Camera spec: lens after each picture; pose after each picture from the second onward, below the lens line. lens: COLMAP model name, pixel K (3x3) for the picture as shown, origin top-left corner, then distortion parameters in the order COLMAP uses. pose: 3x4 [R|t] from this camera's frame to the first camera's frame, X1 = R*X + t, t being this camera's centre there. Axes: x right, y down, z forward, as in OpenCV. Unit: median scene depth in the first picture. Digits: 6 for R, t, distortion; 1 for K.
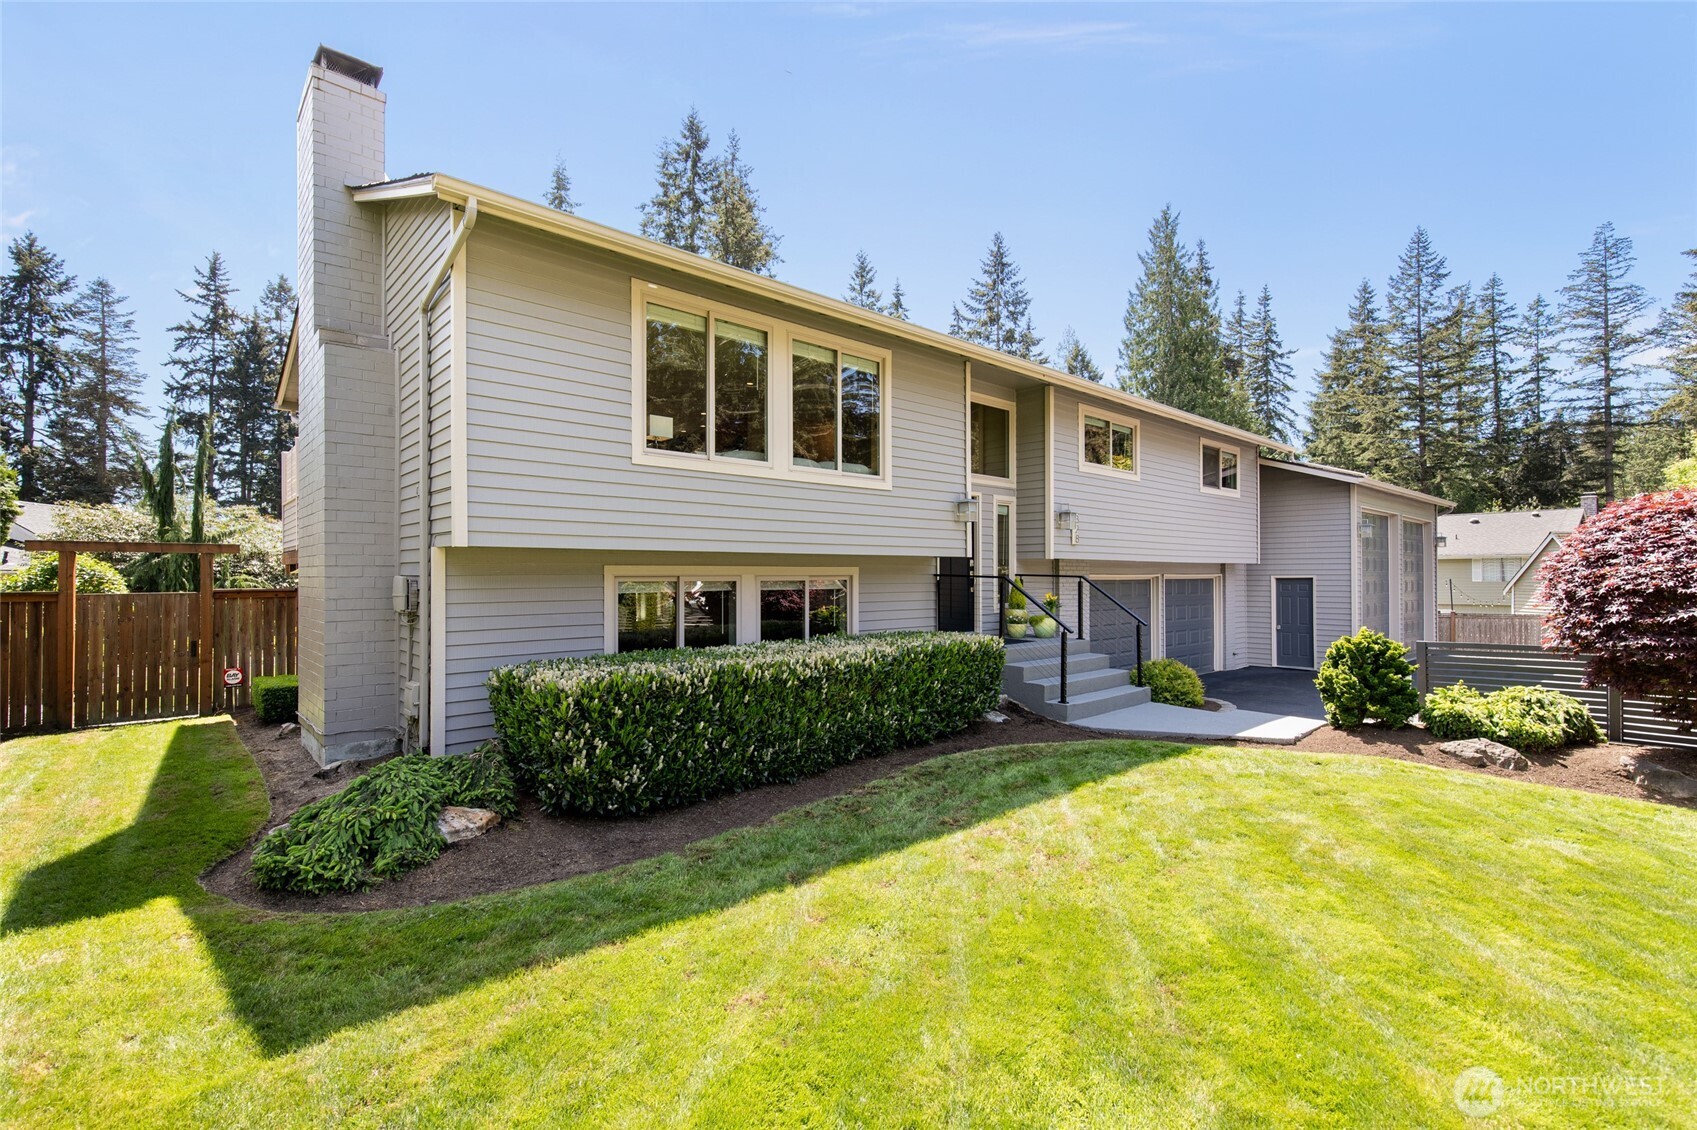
lens RADIAL K [[768.3, 0, 848.5], [0, 768.3, 565.0], [0, 0, 1]] dist [0.013662, -0.000917]
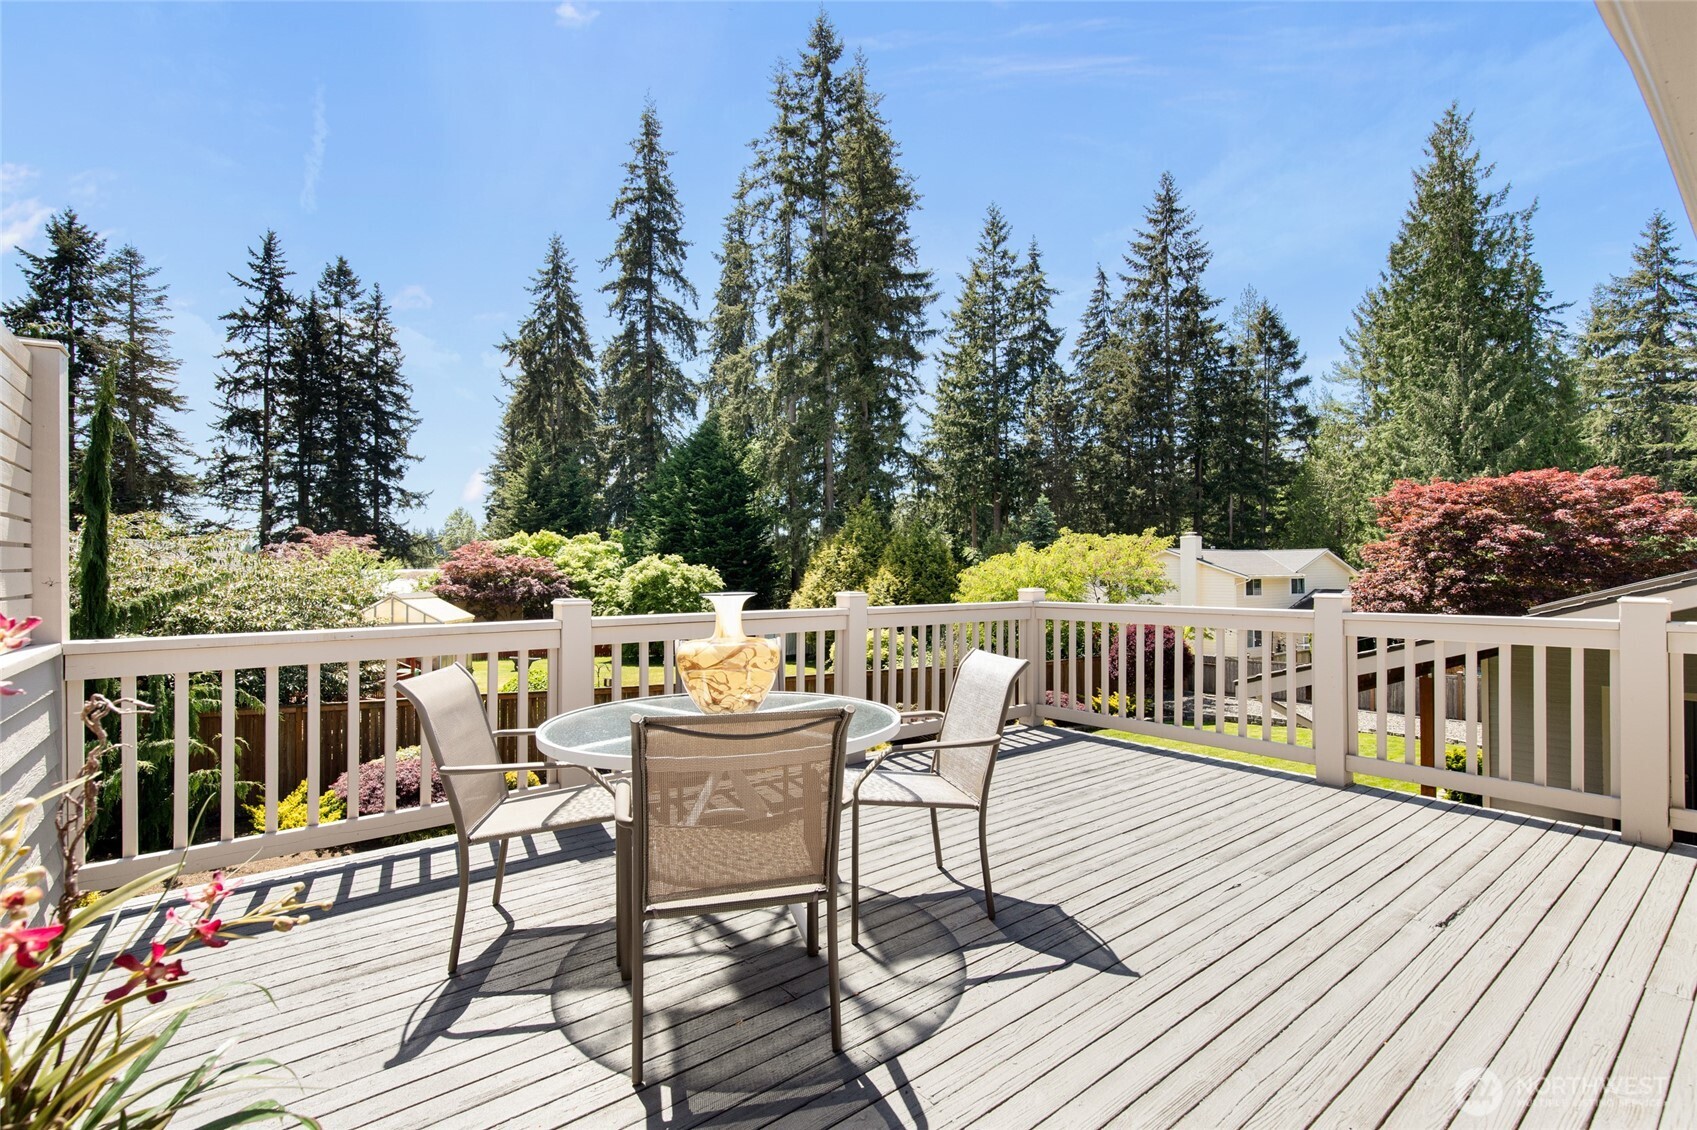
lens RADIAL K [[785.0, 0, 848.5], [0, 785.0, 565.0], [0, 0, 1]] dist [0.013142, -0.000271]
pose [[0.997445, -0.002604, -0.071394, -0.084734], [0.002709, 0.999995, 0.001364, -0.015085], [0.071390, -0.001554, 0.997447, 0.136601]]
